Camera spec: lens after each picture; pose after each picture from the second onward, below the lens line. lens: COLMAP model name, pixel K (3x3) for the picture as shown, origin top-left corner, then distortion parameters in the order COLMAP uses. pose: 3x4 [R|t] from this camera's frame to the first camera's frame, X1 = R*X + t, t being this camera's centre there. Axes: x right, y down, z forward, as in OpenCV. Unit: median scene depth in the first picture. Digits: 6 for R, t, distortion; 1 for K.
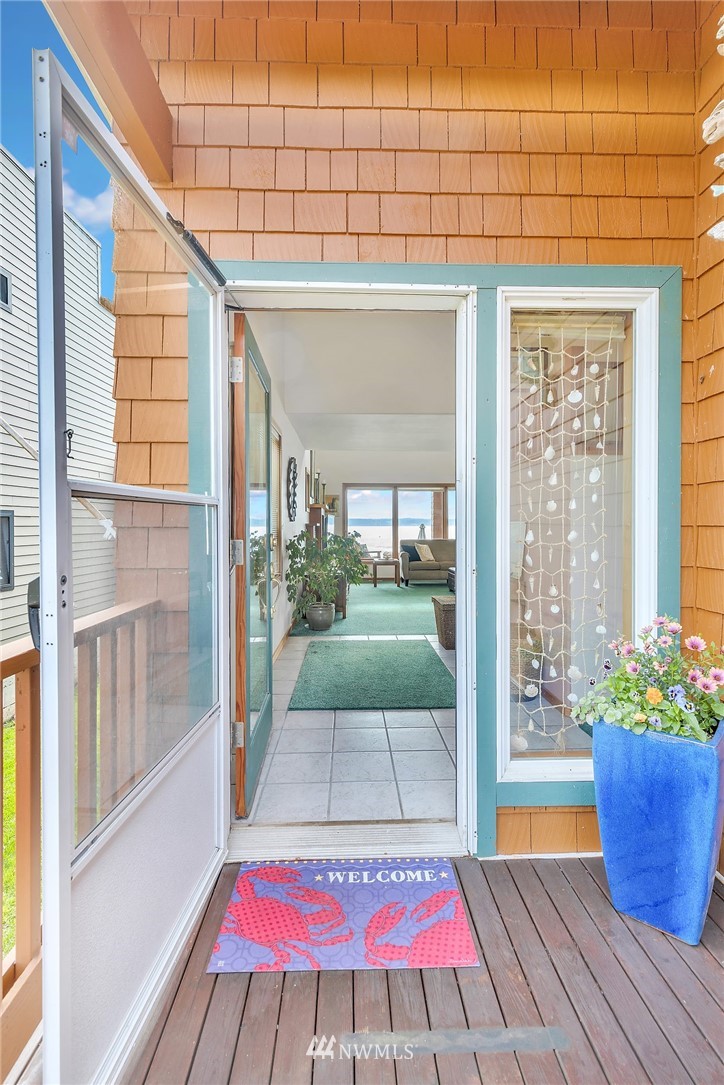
lens RADIAL K [[494.6, 0, 361.9], [0, 494.6, 534.3], [0, 0, 1]] dist [0.000430, 0.000037]
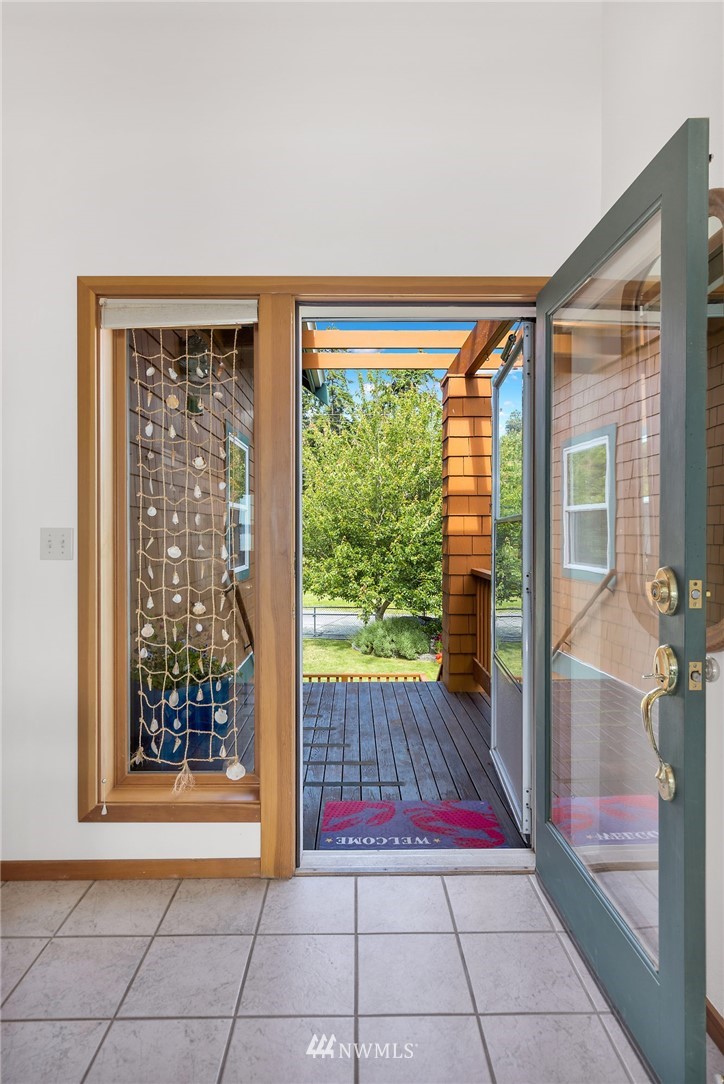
lens RADIAL K [[598.0, 0, 362.3], [0, 598.0, 538.5], [0, 0, 1]] dist [0.003161, 0.000236]
pose [[-0.999706, 0.001972, 0.024166, 0.052473], [0.002466, 0.999788, 0.020426, -0.045516], [-0.024121, 0.020480, -0.999499, 2.389406]]
